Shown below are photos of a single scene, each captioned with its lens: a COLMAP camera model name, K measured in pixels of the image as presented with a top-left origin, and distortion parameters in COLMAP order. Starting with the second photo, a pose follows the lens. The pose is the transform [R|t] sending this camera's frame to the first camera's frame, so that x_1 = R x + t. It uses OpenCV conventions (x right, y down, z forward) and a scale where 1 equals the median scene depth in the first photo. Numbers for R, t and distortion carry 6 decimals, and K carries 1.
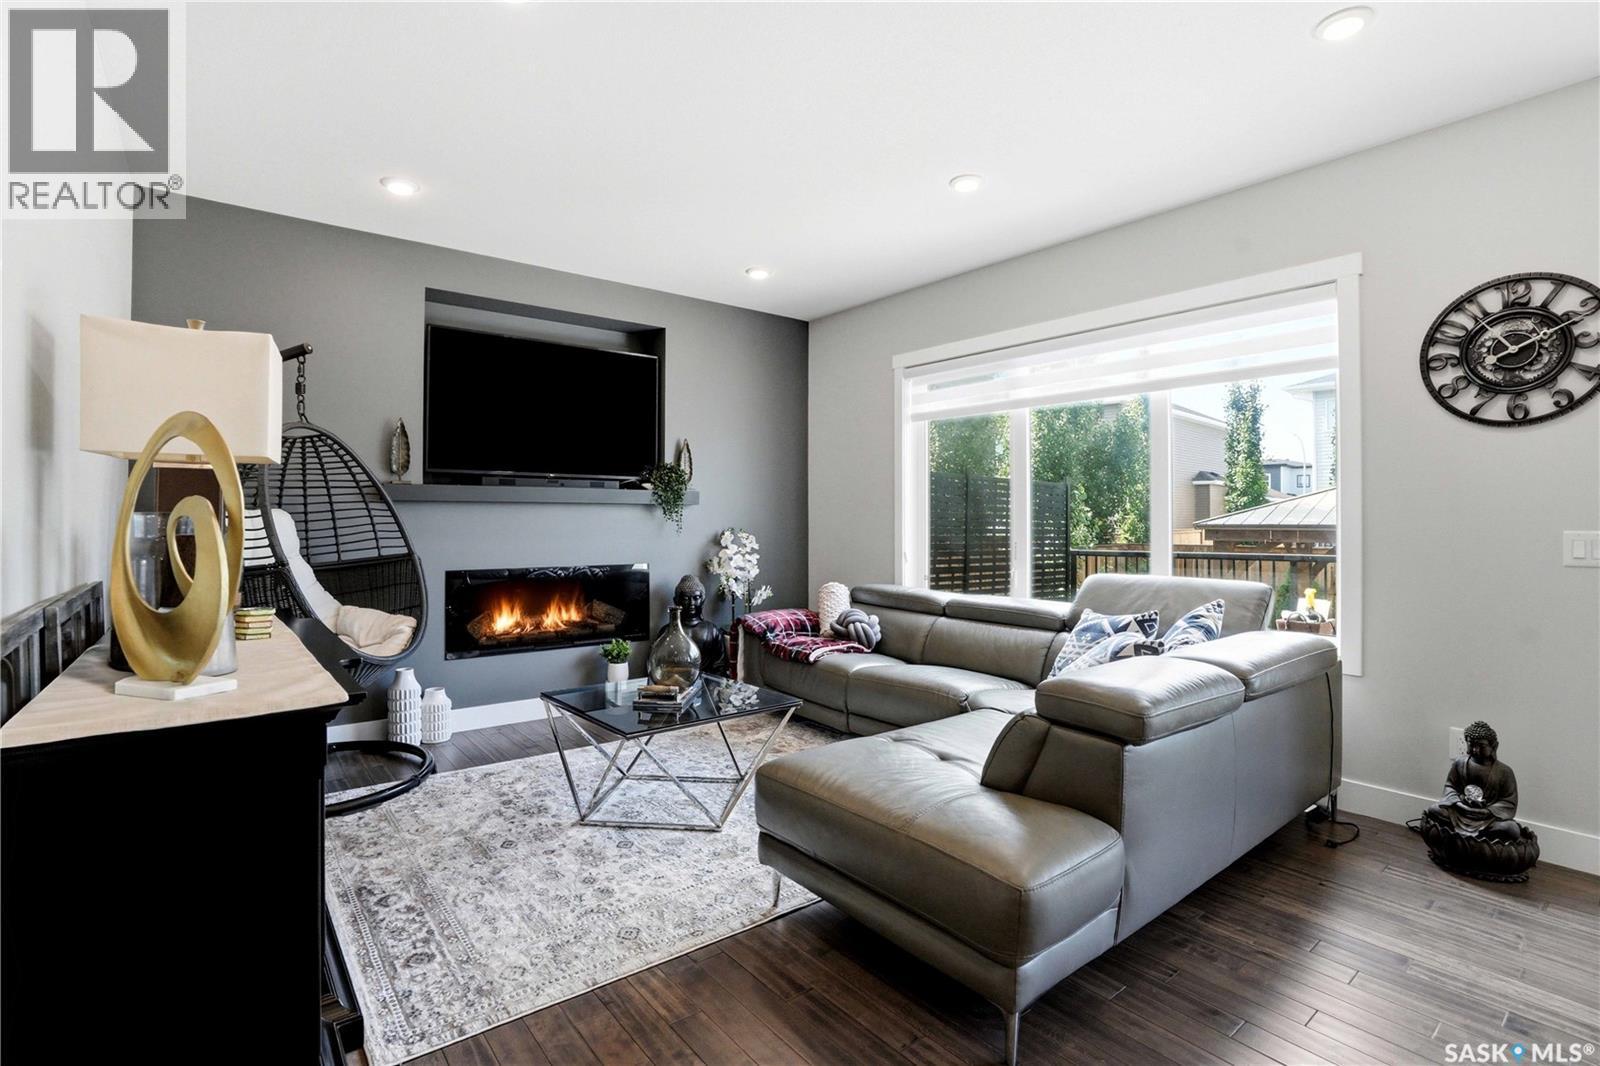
lens RADIAL K [[748.7, 0, 807.6], [0, 748.7, 523.3], [0, 0, 1]] dist [-0.080673, 0.038582]
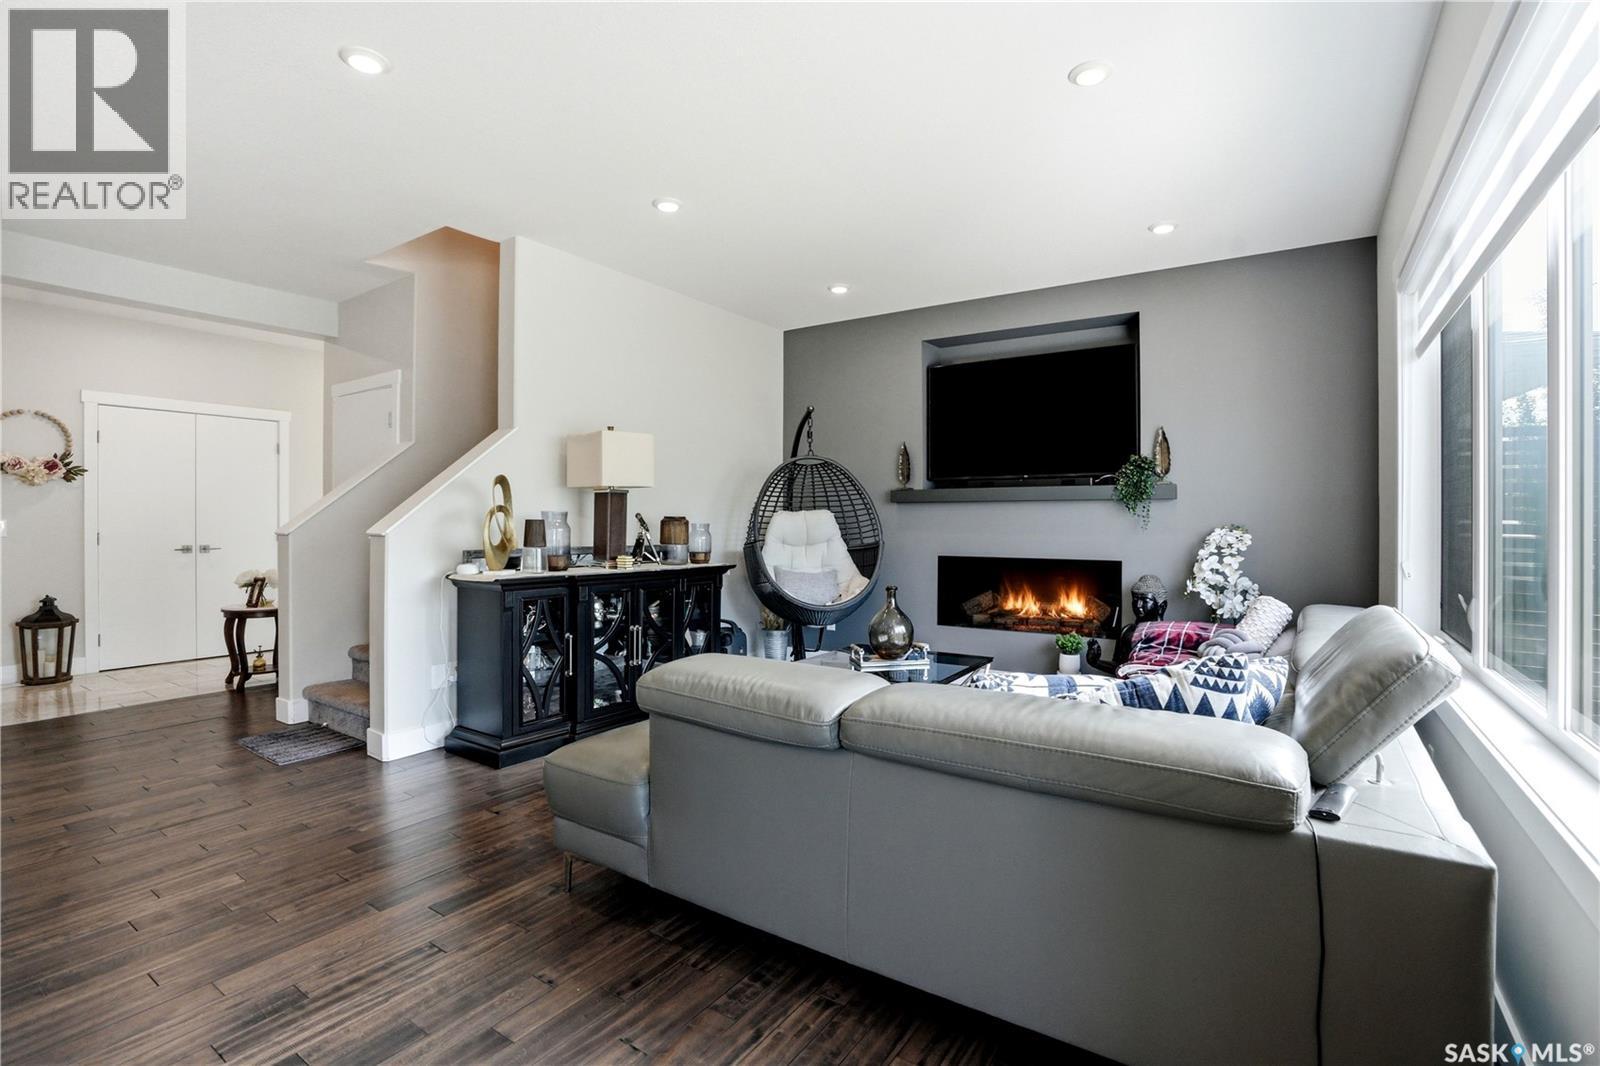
lens RADIAL K [[748.7, 0, 807.6], [0, 748.7, 523.3], [0, 0, 1]] dist [-0.080673, 0.038582]
pose [[0.299092, -0.002600, -0.954221, 0.627123], [-0.007022, 0.999963, -0.004926, 0.014763], [0.954199, 0.008174, 0.299062, 0.357745]]
